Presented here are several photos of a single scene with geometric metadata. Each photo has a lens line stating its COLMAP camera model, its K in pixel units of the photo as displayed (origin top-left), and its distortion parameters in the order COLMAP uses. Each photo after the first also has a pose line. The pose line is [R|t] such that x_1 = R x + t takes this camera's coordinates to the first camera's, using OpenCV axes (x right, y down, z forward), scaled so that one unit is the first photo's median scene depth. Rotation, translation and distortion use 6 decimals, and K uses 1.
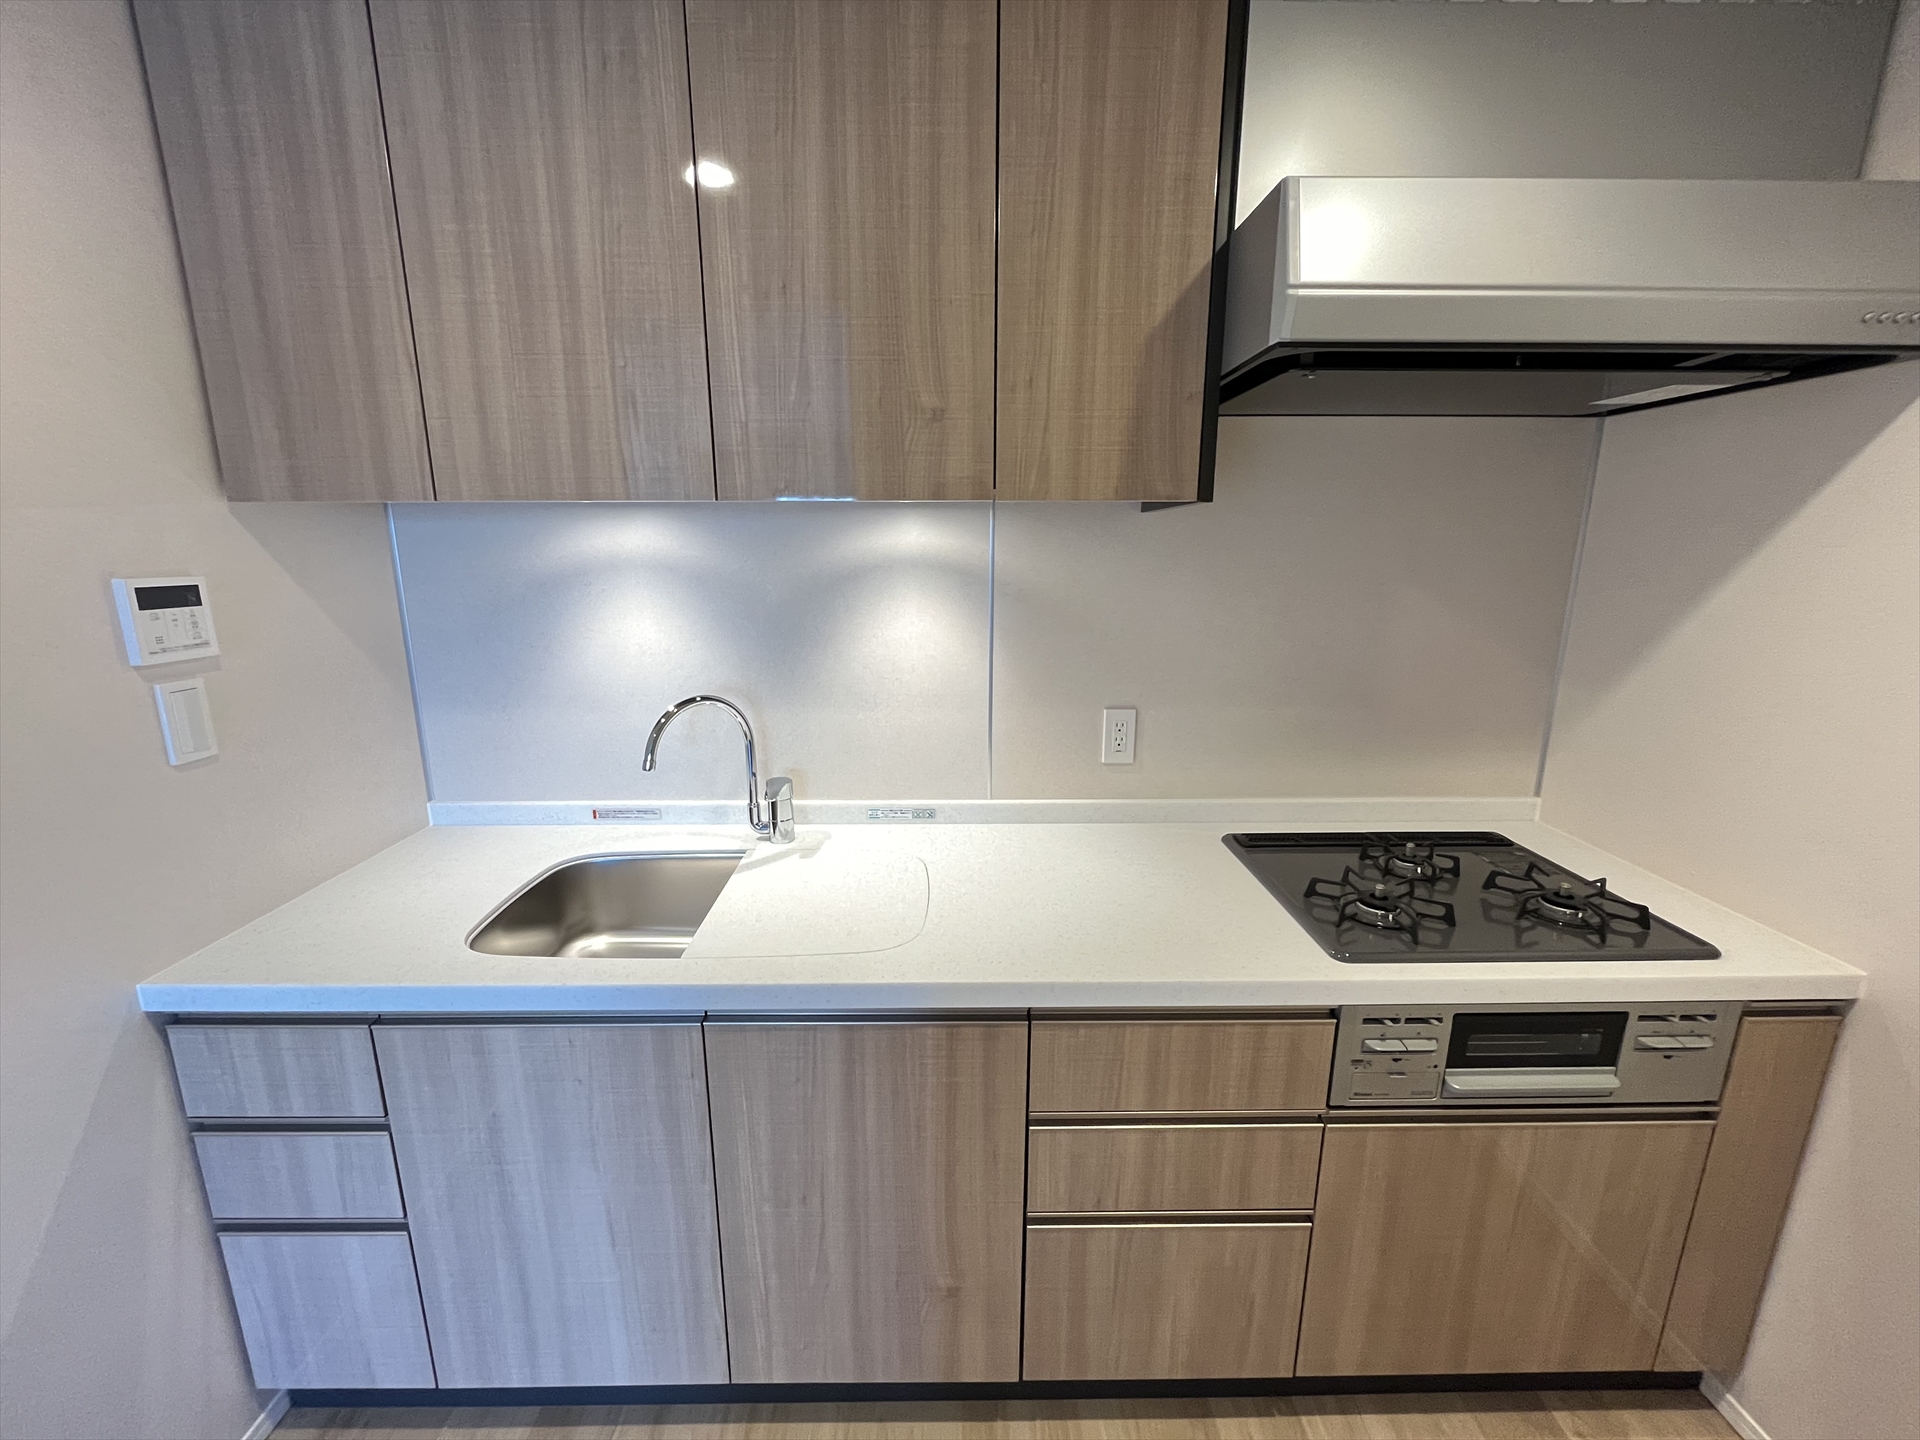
lens RADIAL K [[775.4, 0, 955.0], [0, 775.4, 718.1], [0, 0, 1]] dist [-0.003315, 0.000585]
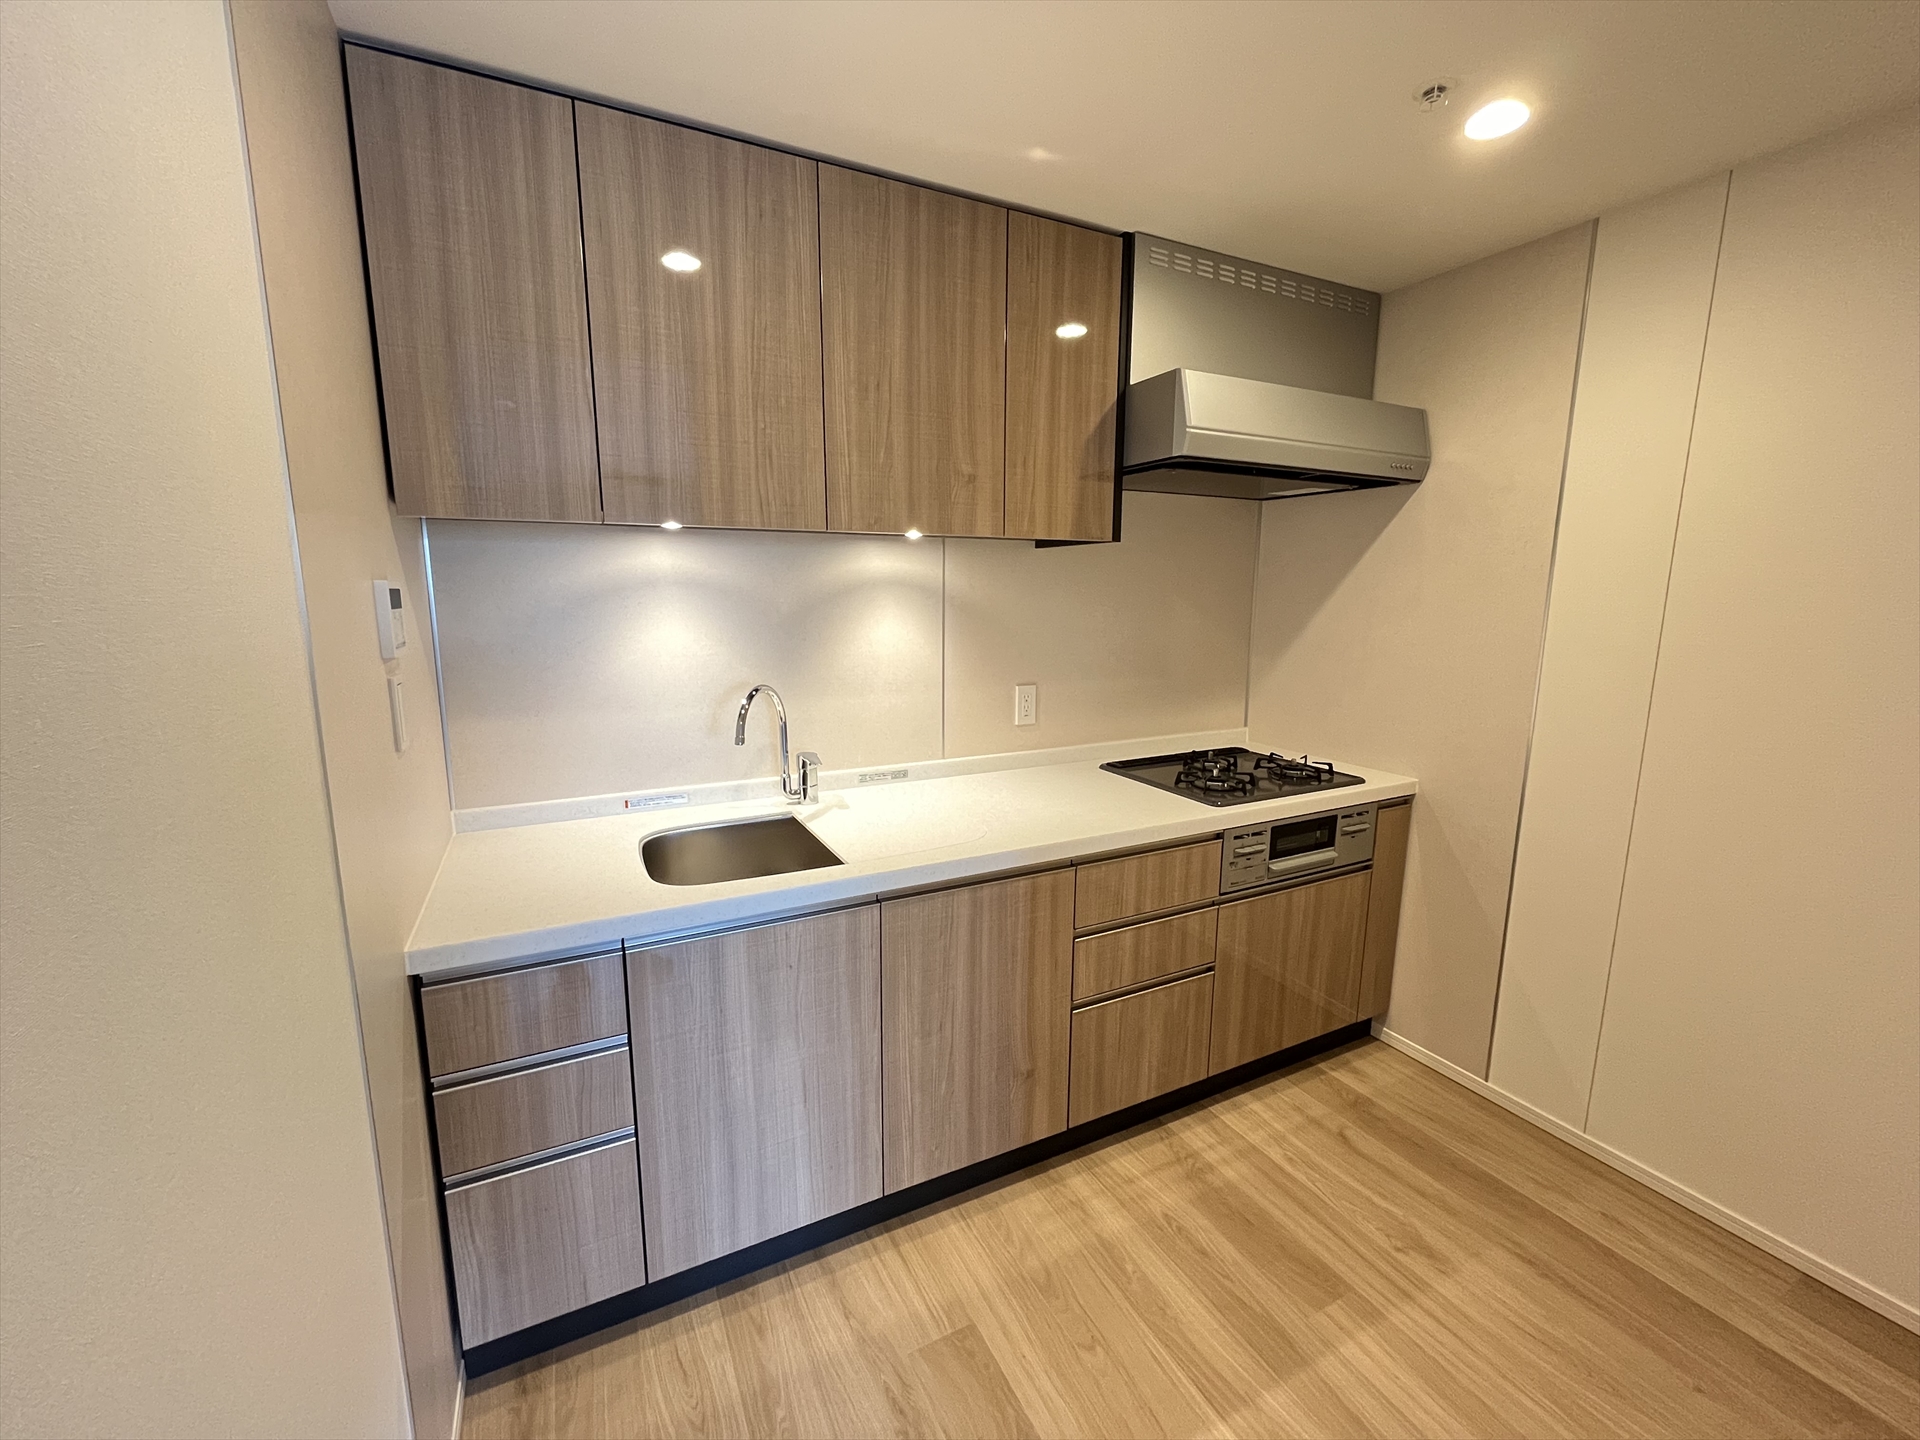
lens RADIAL K [[775.4, 0, 955.0], [0, 775.4, 718.1], [0, 0, 1]] dist [-0.003315, 0.000585]
pose [[0.898837, -0.069501, 0.432738, -0.734283], [0.092014, 0.995266, -0.031275, 0.112990], [-0.428516, 0.067929, 0.900977, -0.305062]]
